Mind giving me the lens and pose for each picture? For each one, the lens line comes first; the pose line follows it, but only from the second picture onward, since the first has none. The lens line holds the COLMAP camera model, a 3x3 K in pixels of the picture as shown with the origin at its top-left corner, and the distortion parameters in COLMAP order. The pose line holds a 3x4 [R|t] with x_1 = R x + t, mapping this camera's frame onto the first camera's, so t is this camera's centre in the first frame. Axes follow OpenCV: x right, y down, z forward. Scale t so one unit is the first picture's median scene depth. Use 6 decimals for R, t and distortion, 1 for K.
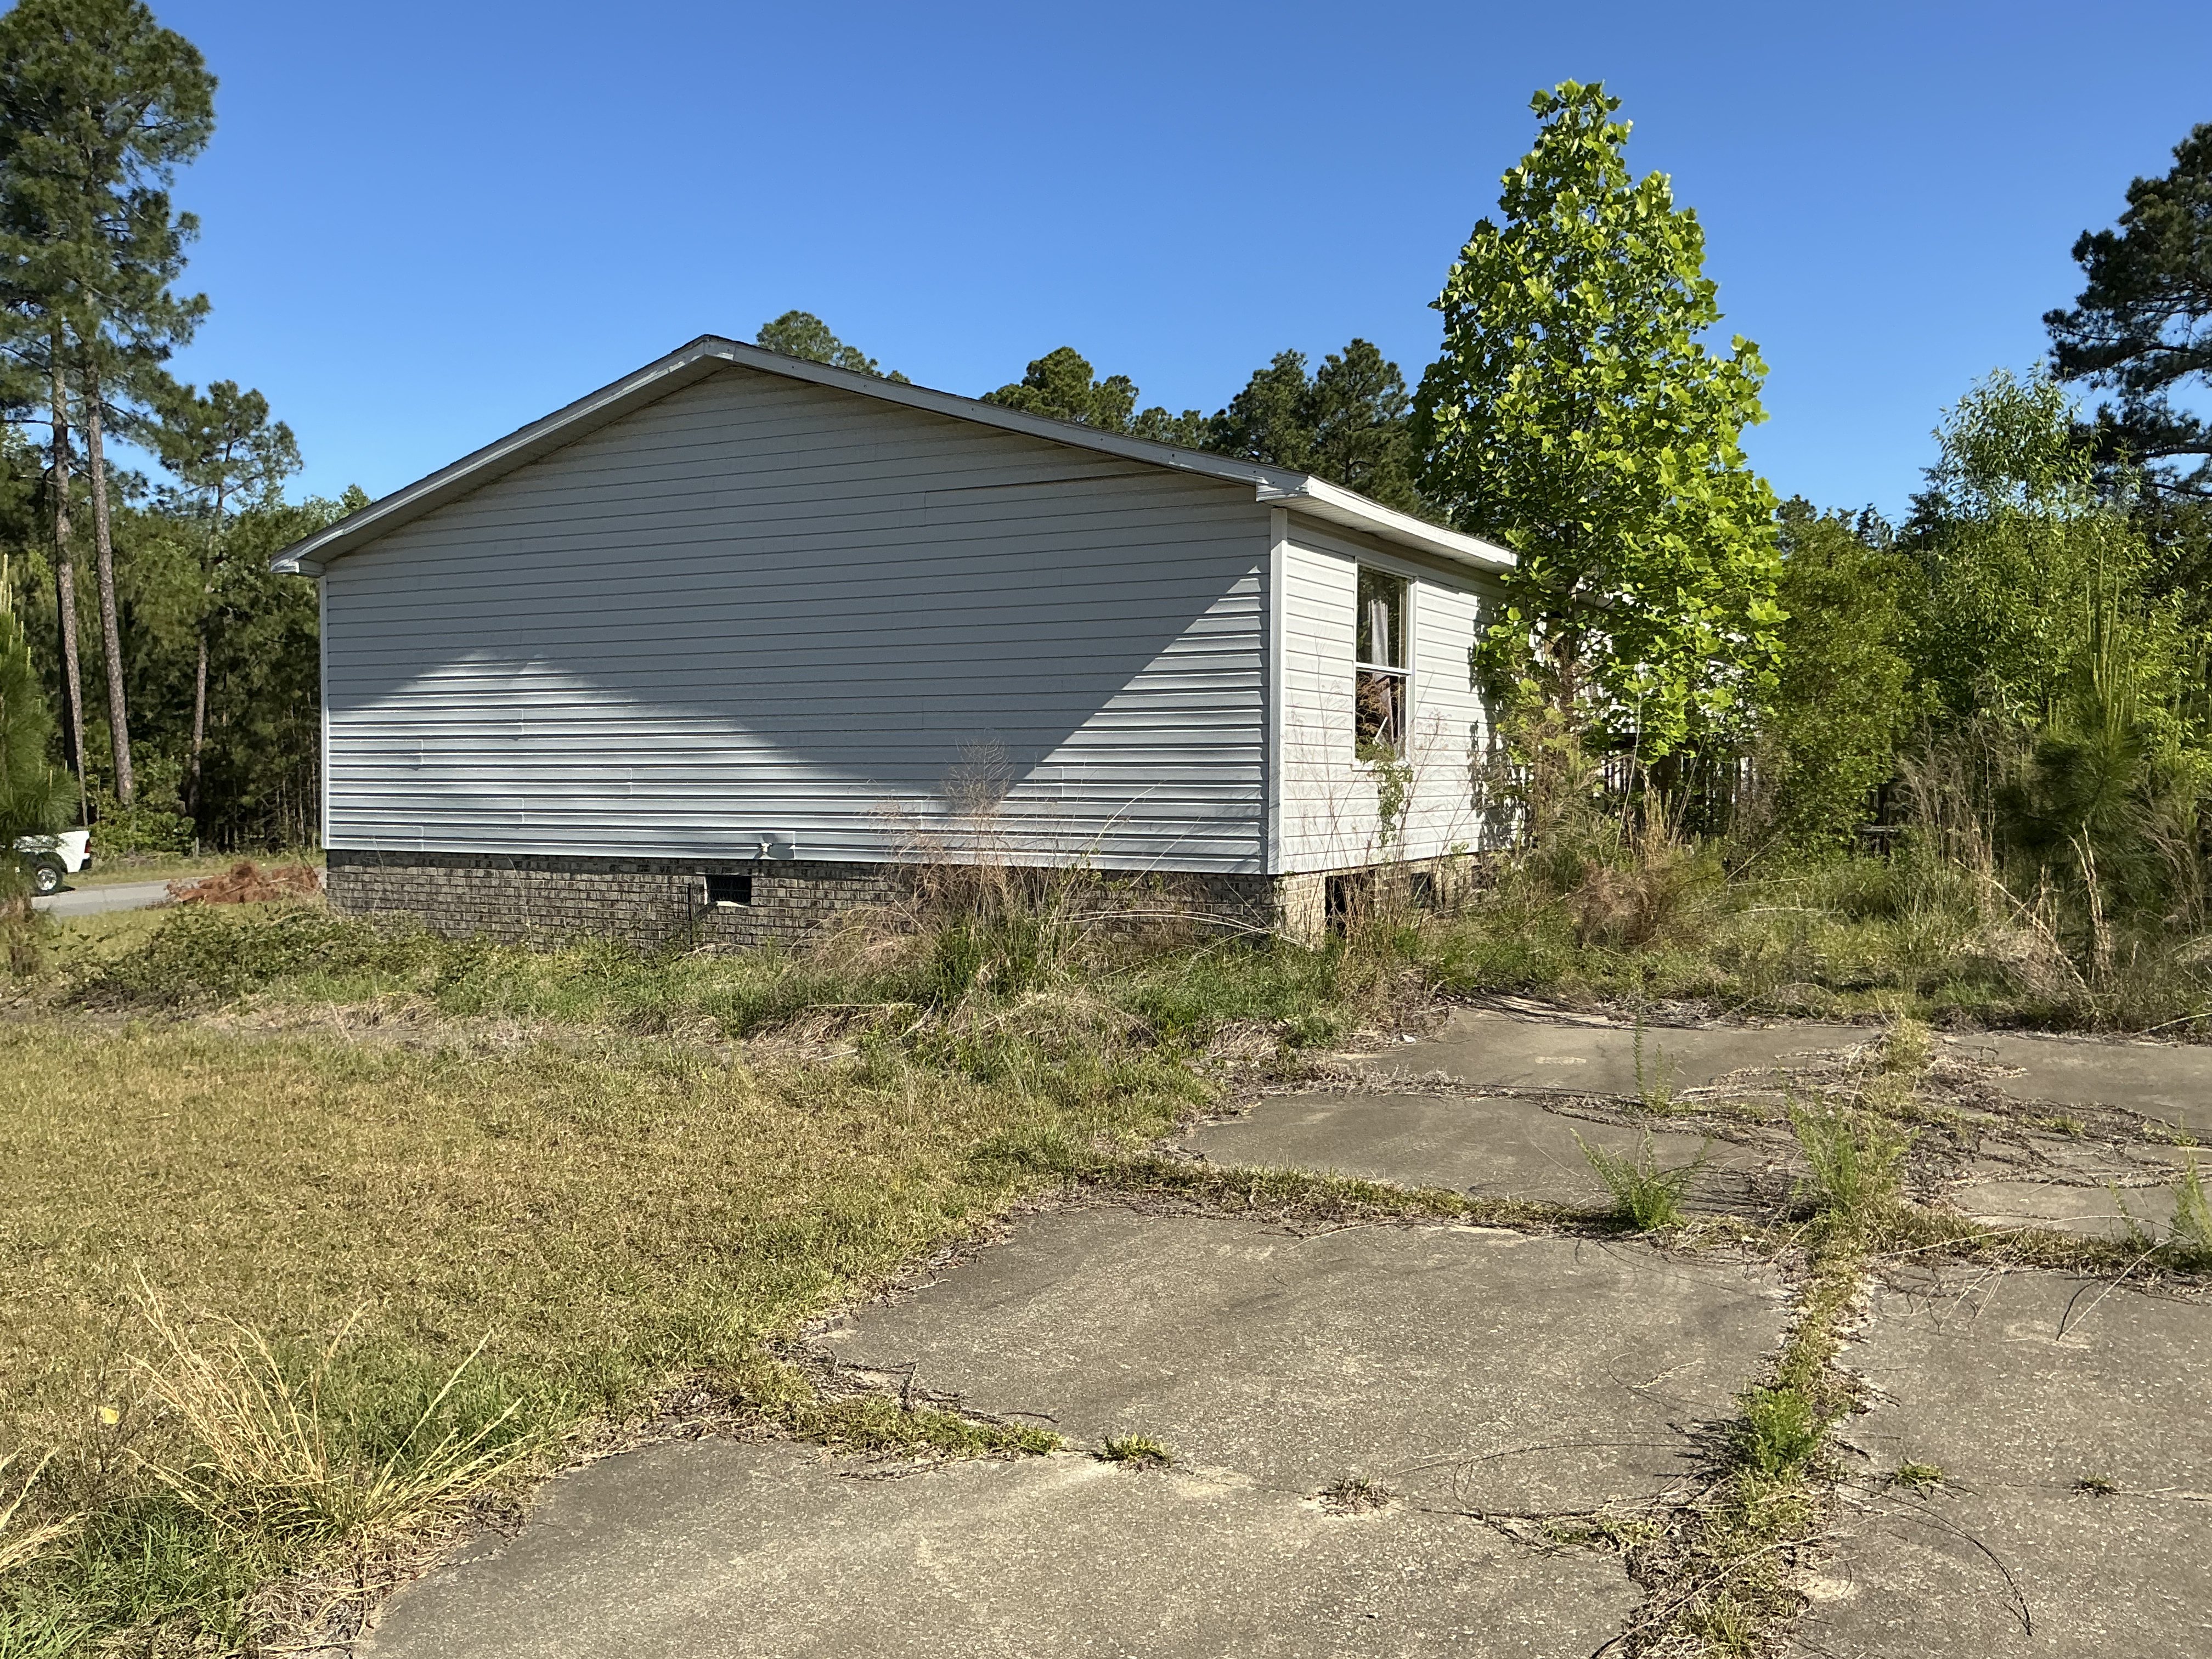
lens RADIAL K [[1808.7, 0, 1106.0], [0, 1808.7, 829.5], [0, 0, 1]] dist [0.152765, -0.318771]
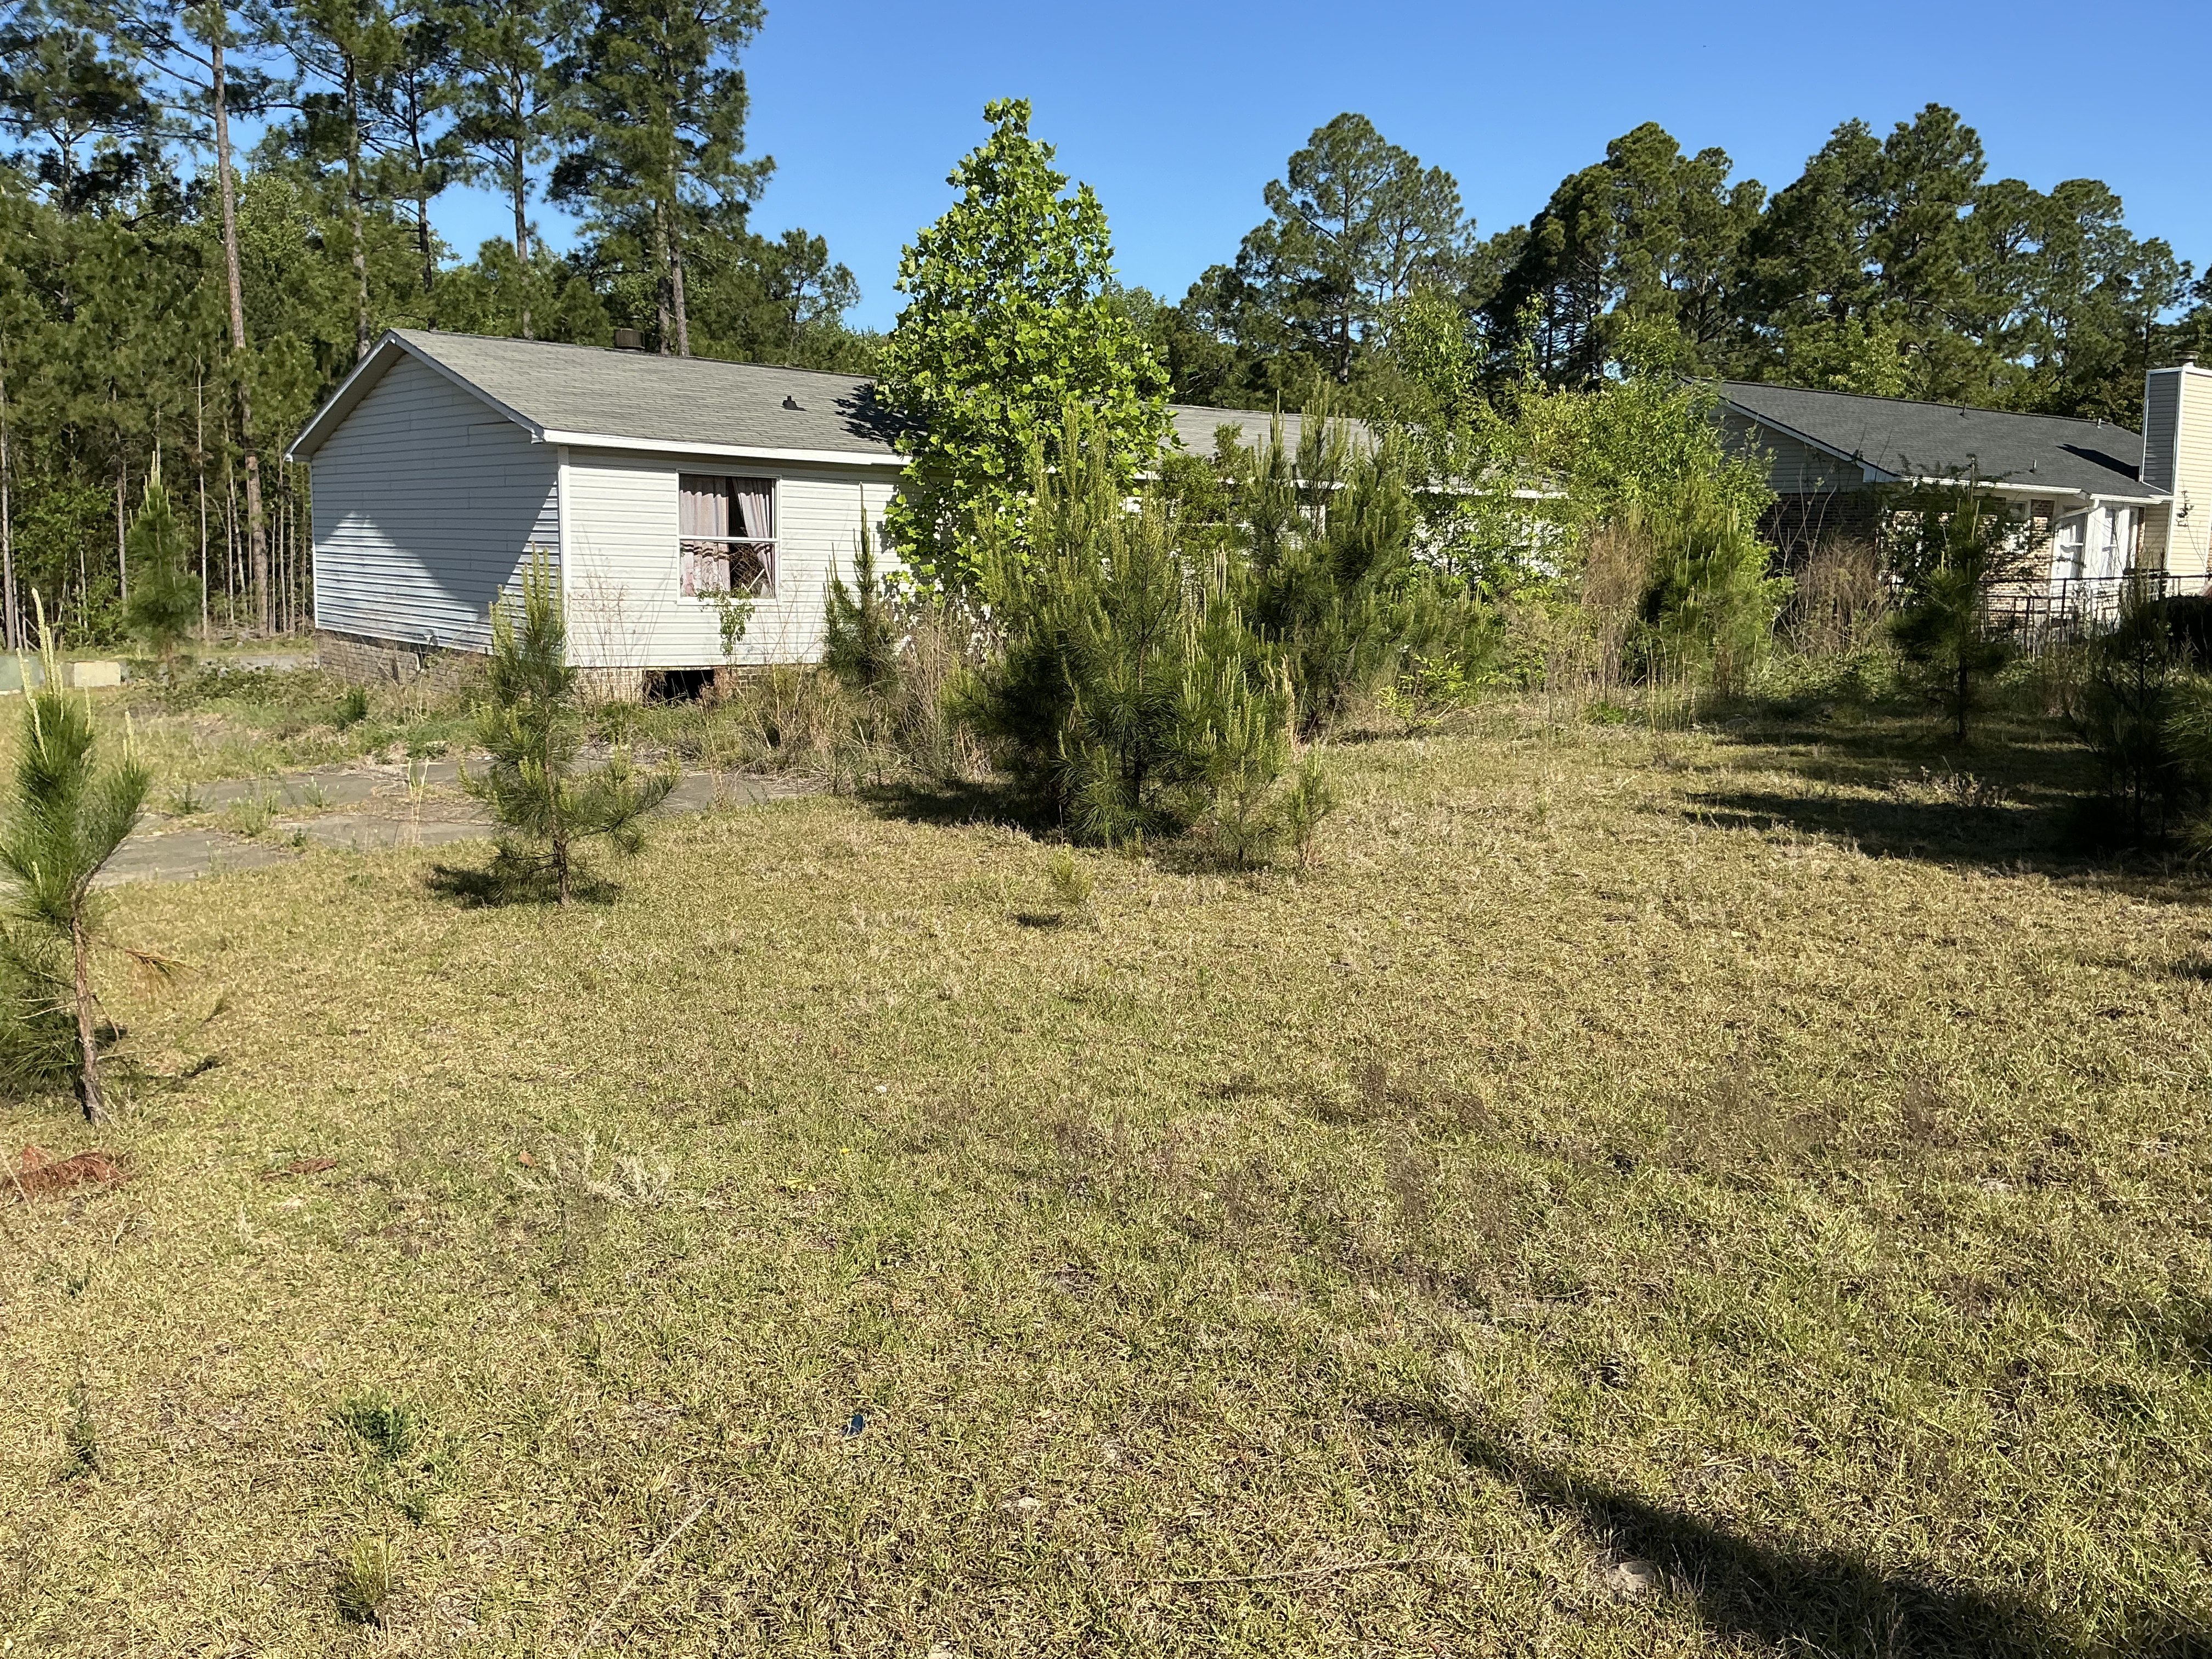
lens RADIAL K [[1808.7, 0, 1106.0], [0, 1808.7, 829.5], [0, 0, 1]] dist [0.152765, -0.318771]
pose [[0.921297, 0.078107, -0.380935, 0.939769], [-0.033377, 0.991888, 0.122653, -0.039065], [0.387425, -0.100285, 0.916430, -0.294217]]
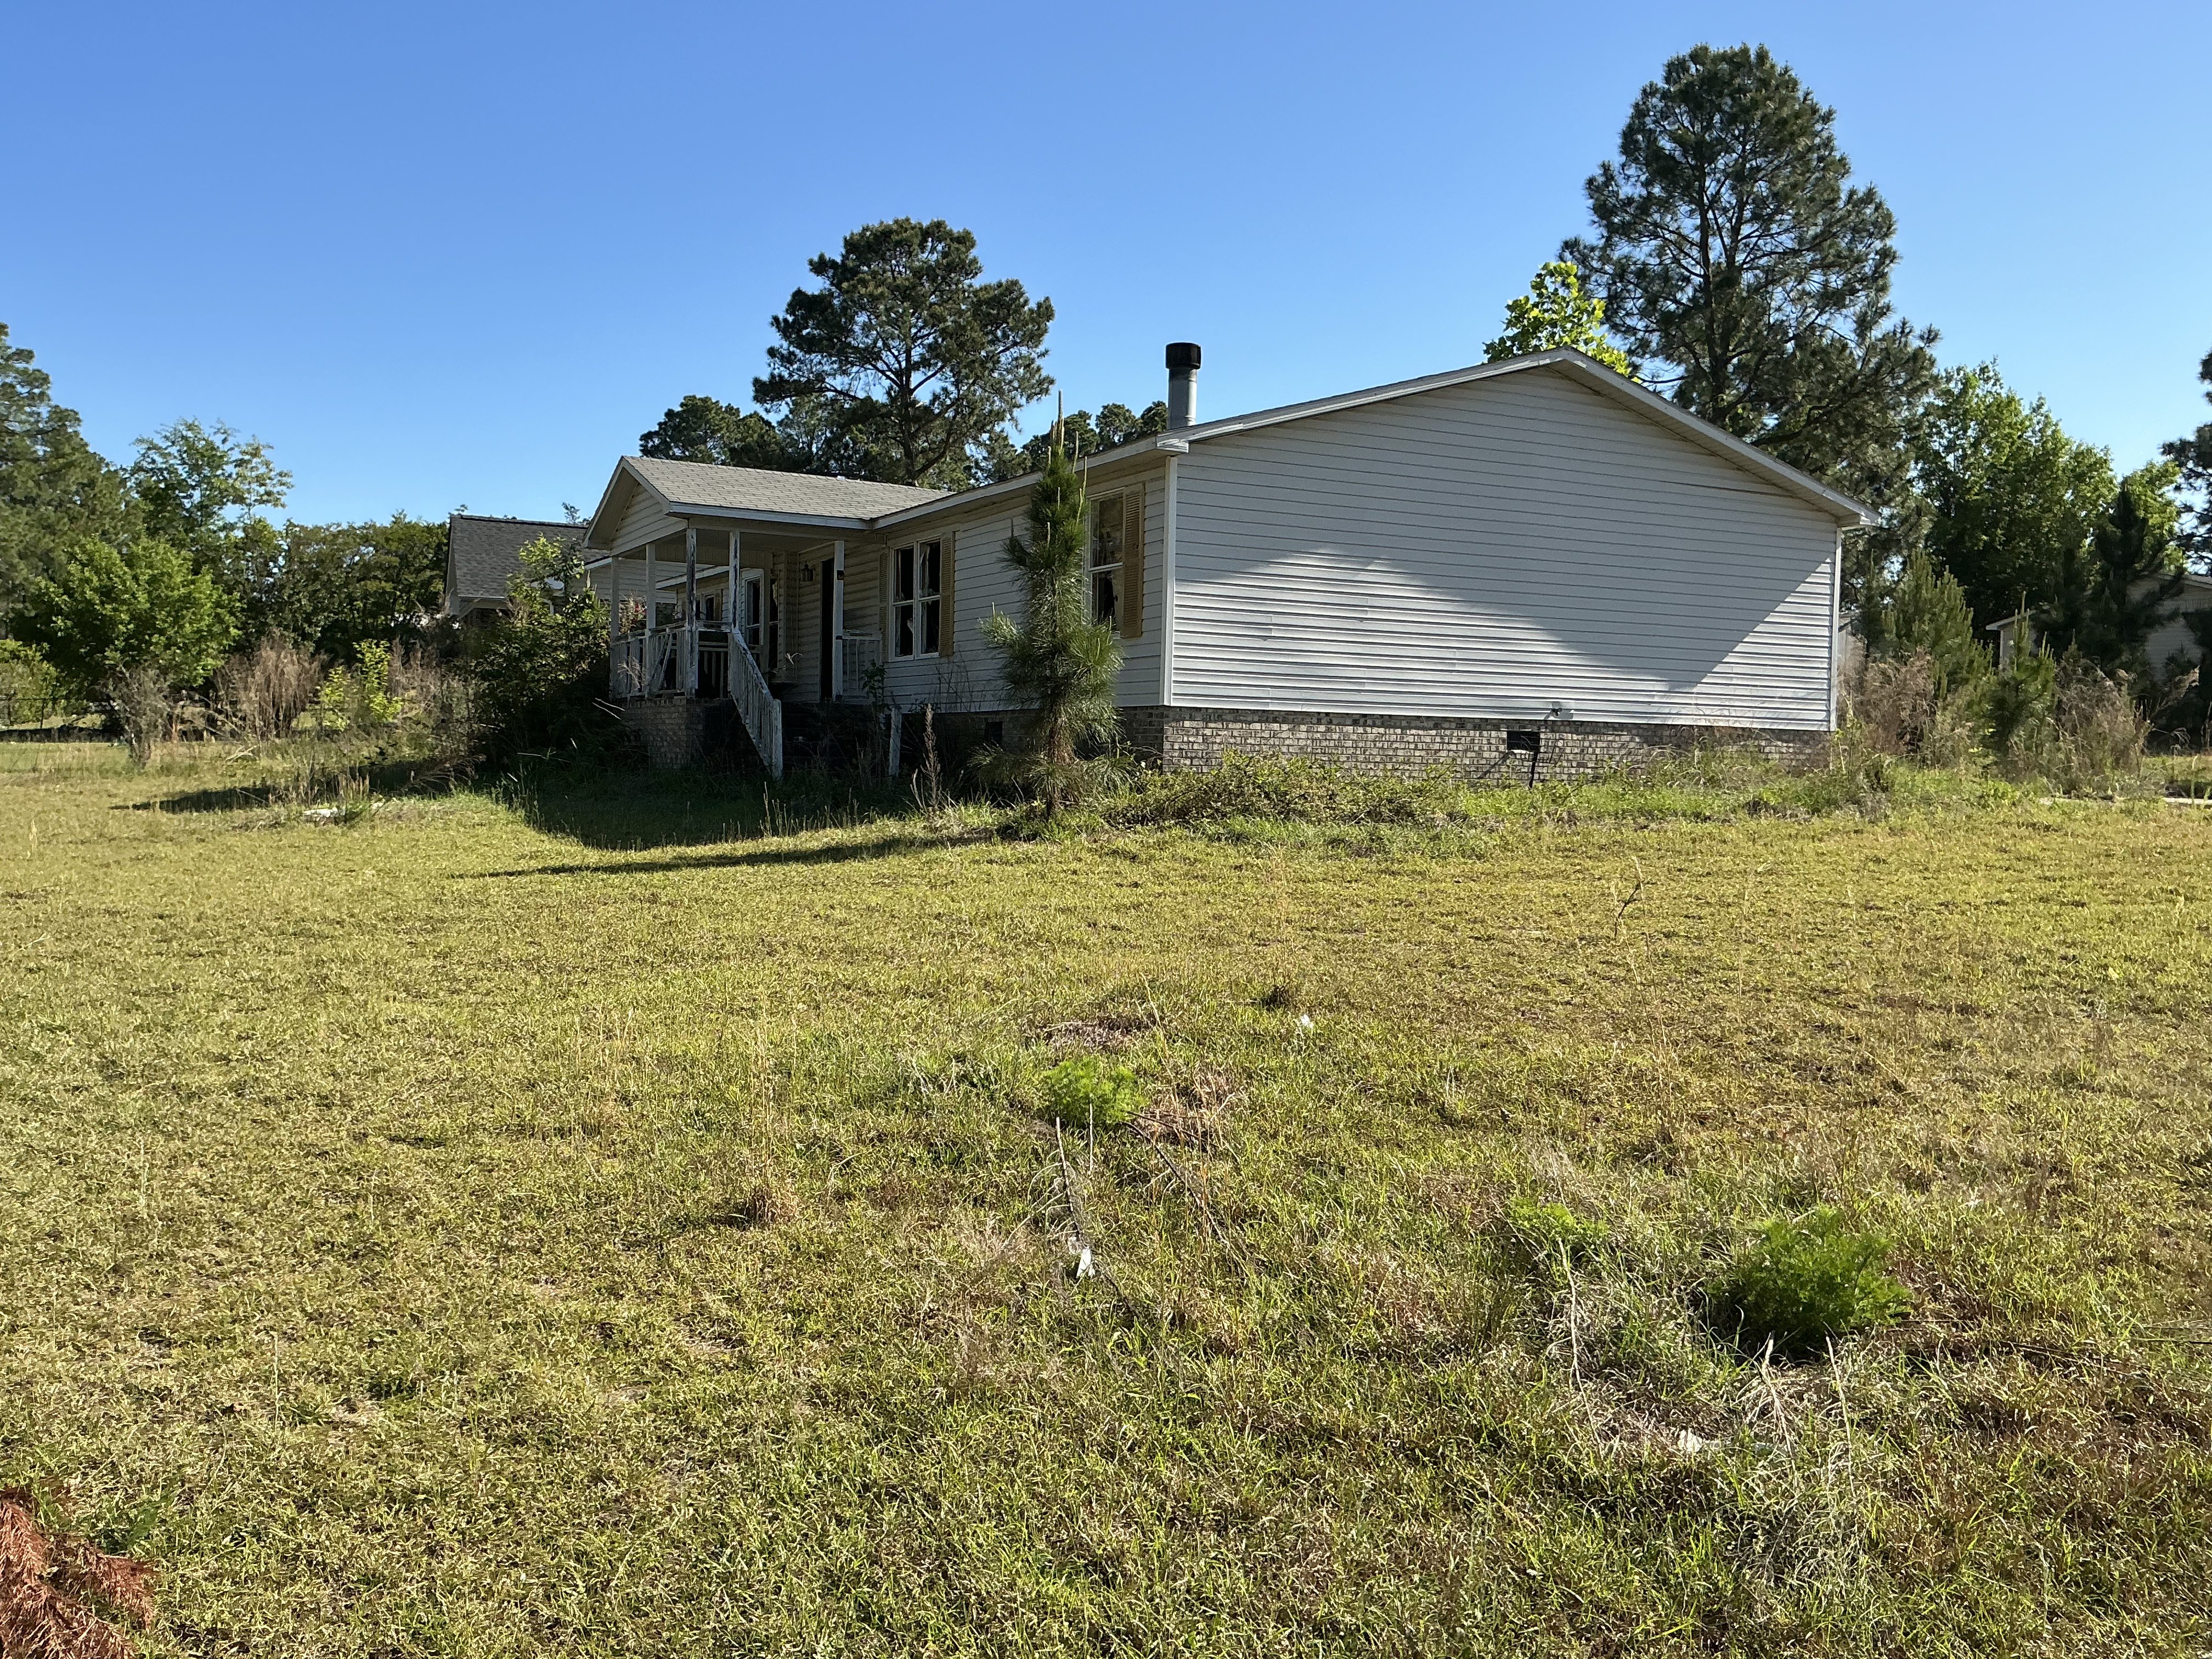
lens RADIAL K [[1808.7, 0, 1106.0], [0, 1808.7, 829.5], [0, 0, 1]] dist [0.152765, -0.318771]
pose [[0.574909, -0.013941, 0.818098, -1.413605], [0.003304, 0.999886, 0.014717, 0.072783], [-0.818211, -0.005758, 0.574890, 0.421260]]
